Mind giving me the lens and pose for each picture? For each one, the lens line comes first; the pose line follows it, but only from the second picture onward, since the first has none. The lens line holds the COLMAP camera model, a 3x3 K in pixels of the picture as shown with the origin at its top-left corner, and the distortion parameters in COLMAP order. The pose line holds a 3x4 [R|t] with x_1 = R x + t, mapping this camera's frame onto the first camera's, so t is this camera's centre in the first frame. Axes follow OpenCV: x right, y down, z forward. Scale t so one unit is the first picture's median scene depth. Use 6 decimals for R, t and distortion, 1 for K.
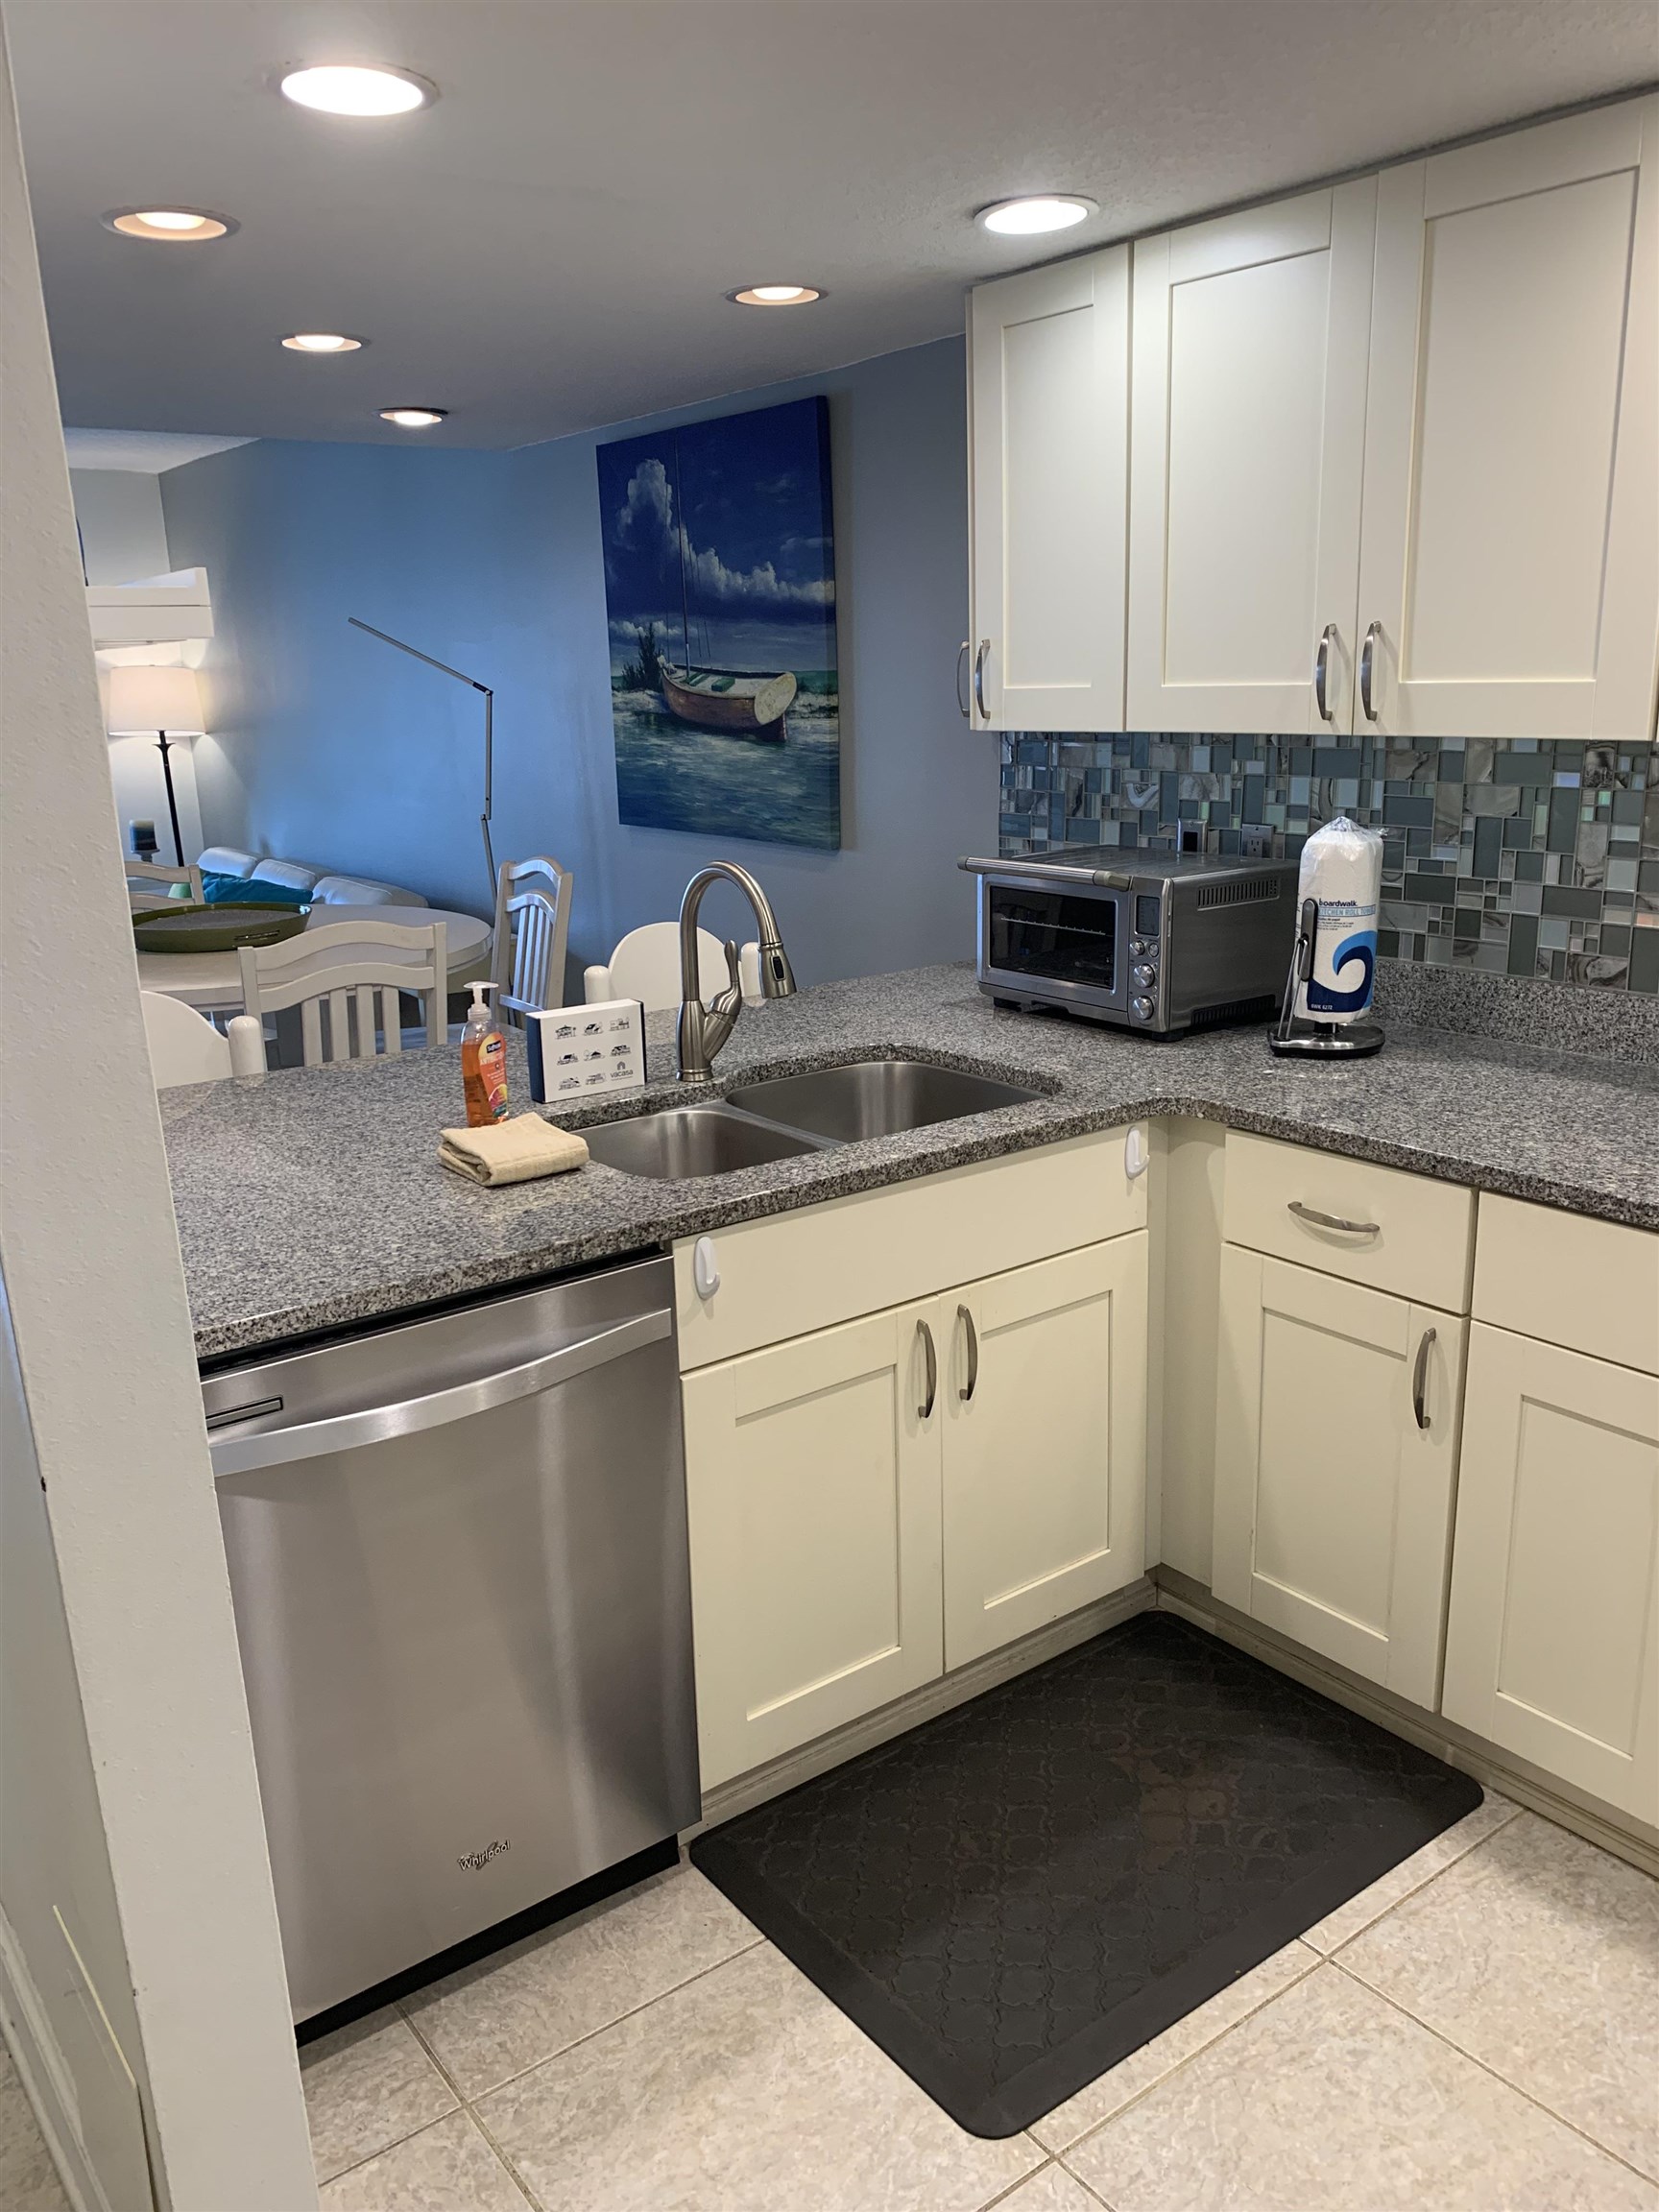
lens RADIAL K [[1679.4, 0, 832.6], [0, 1679.4, 1103.9], [0, 0, 1]] dist [0.006782, 0.001125]
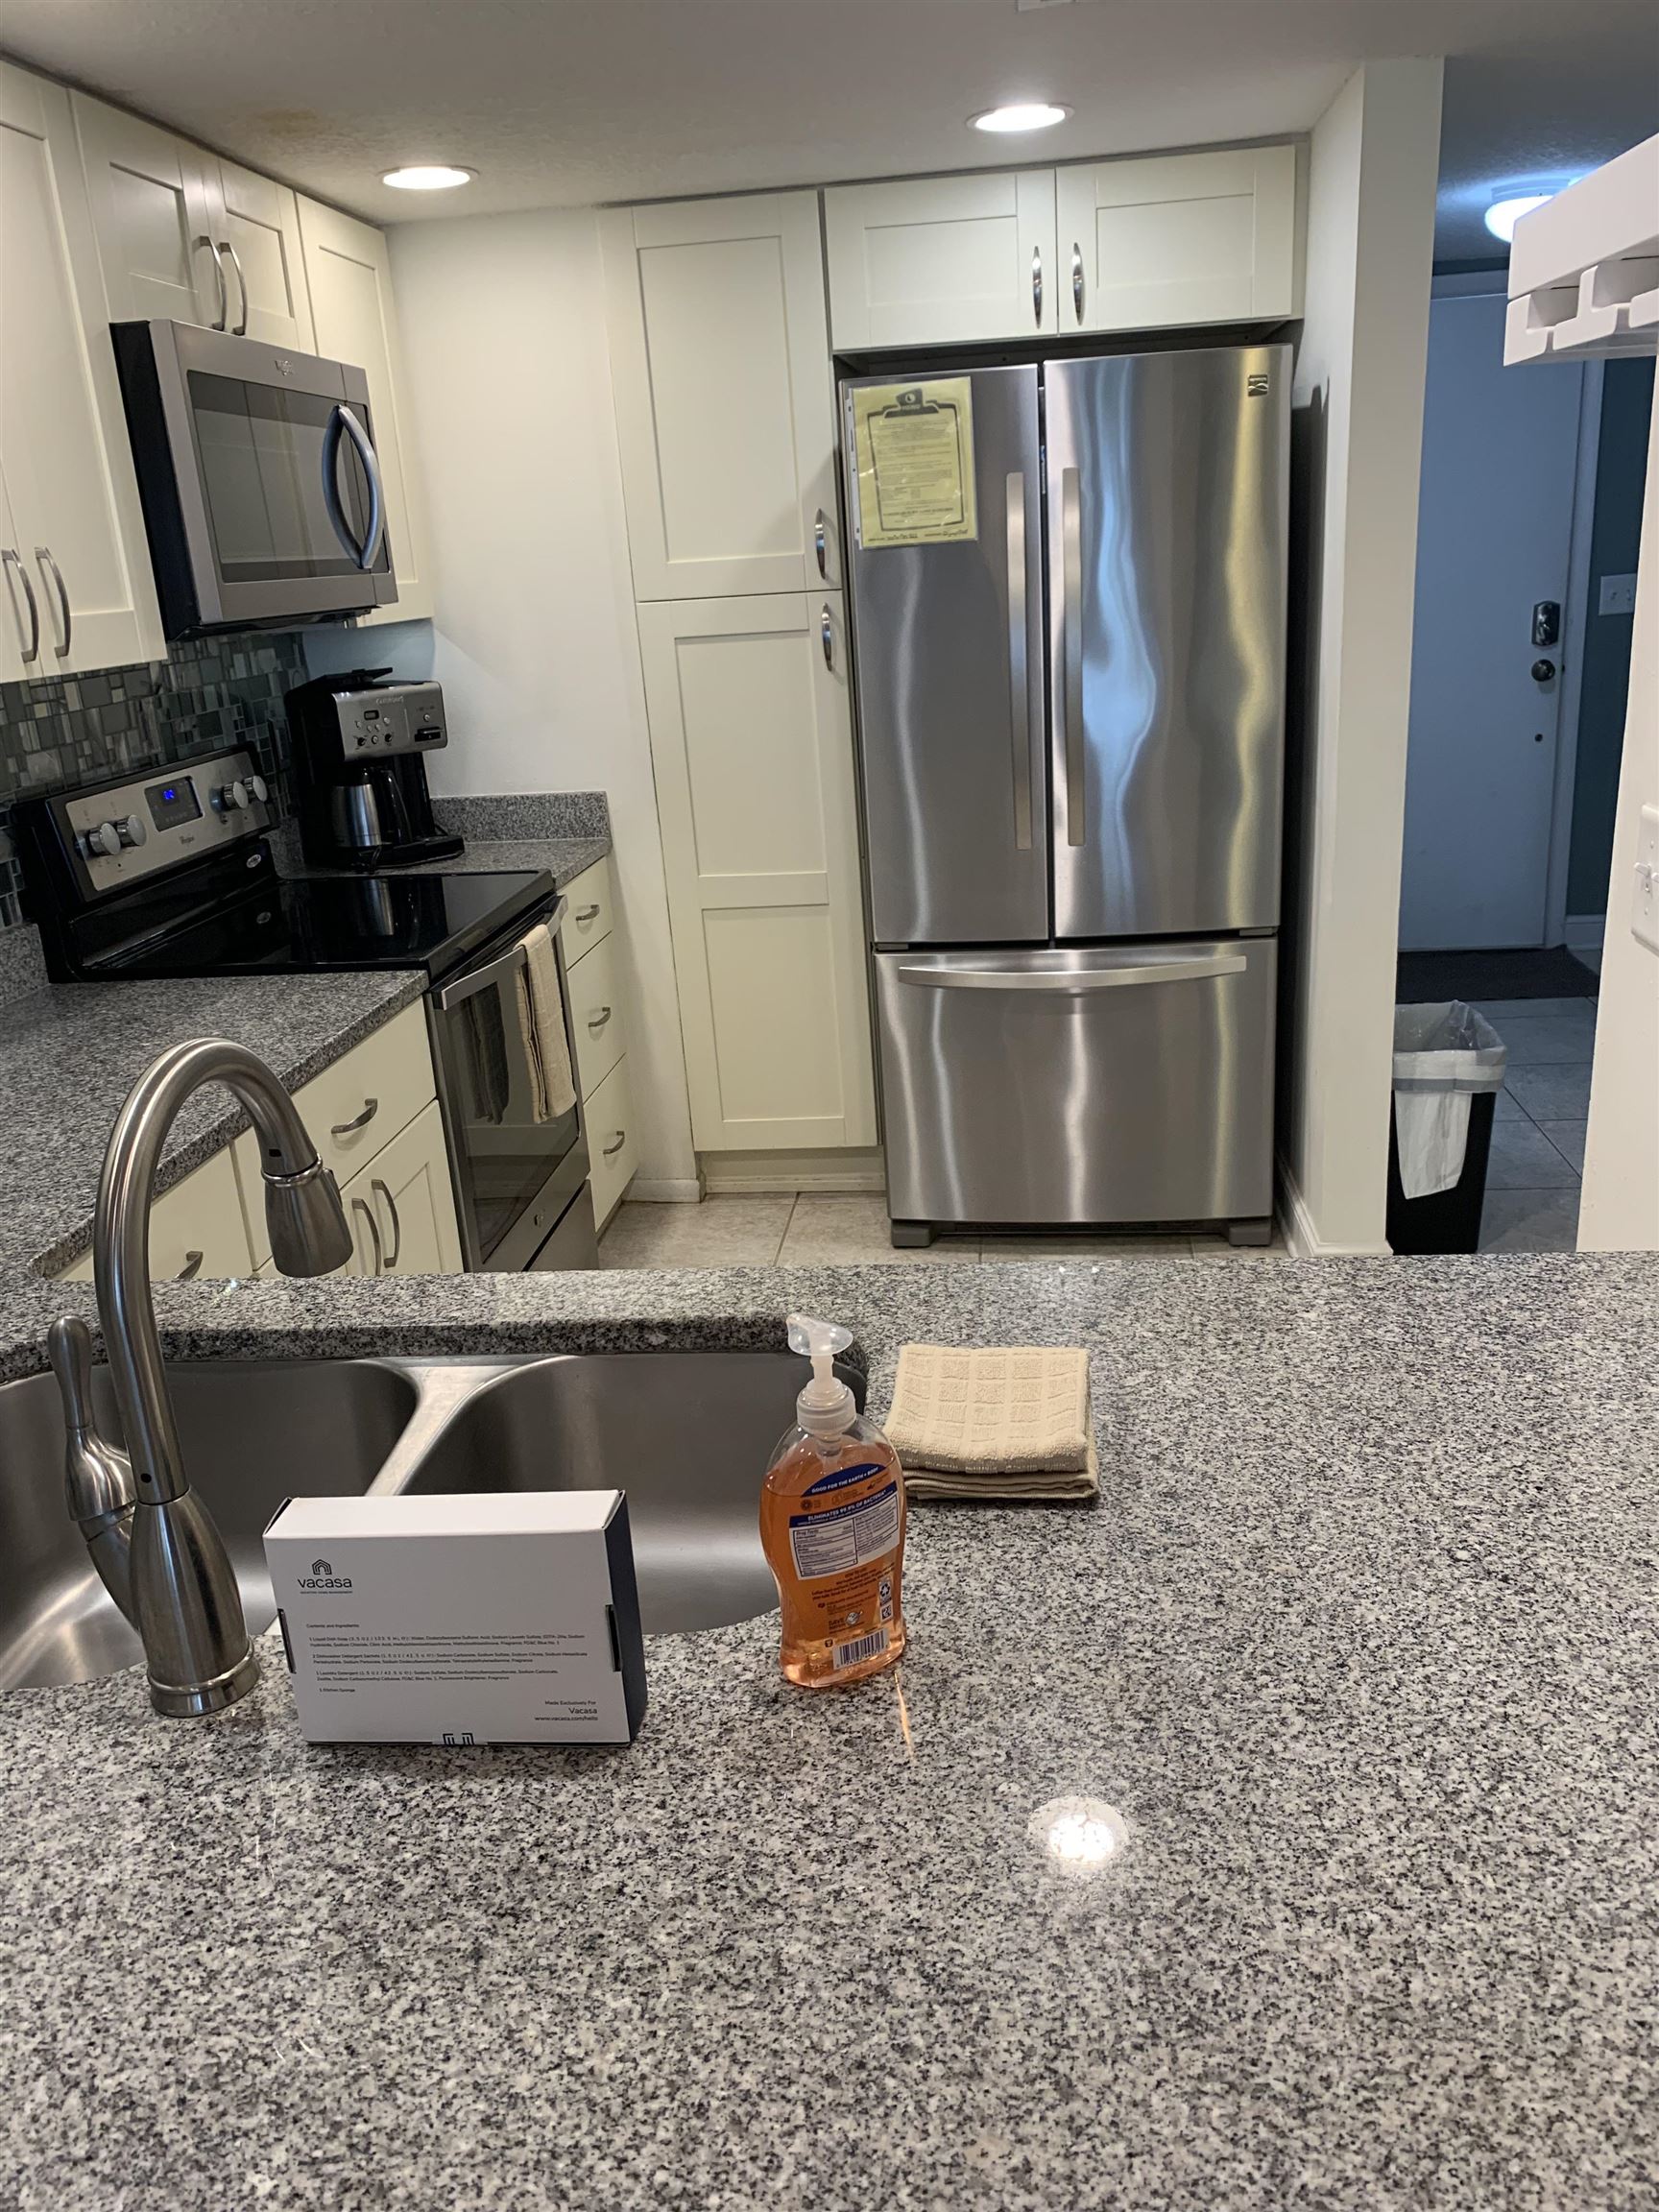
lens RADIAL K [[1679.4, 0, 835.7], [0, 1679.4, 1107.0], [0, 0, 1]] dist [0.006782, 0.001125]
pose [[-0.720440, -0.158877, 0.675073, -0.545175], [0.249373, 0.848953, 0.465931, -0.346525], [-0.647131, 0.504020, -0.572001, 1.402070]]
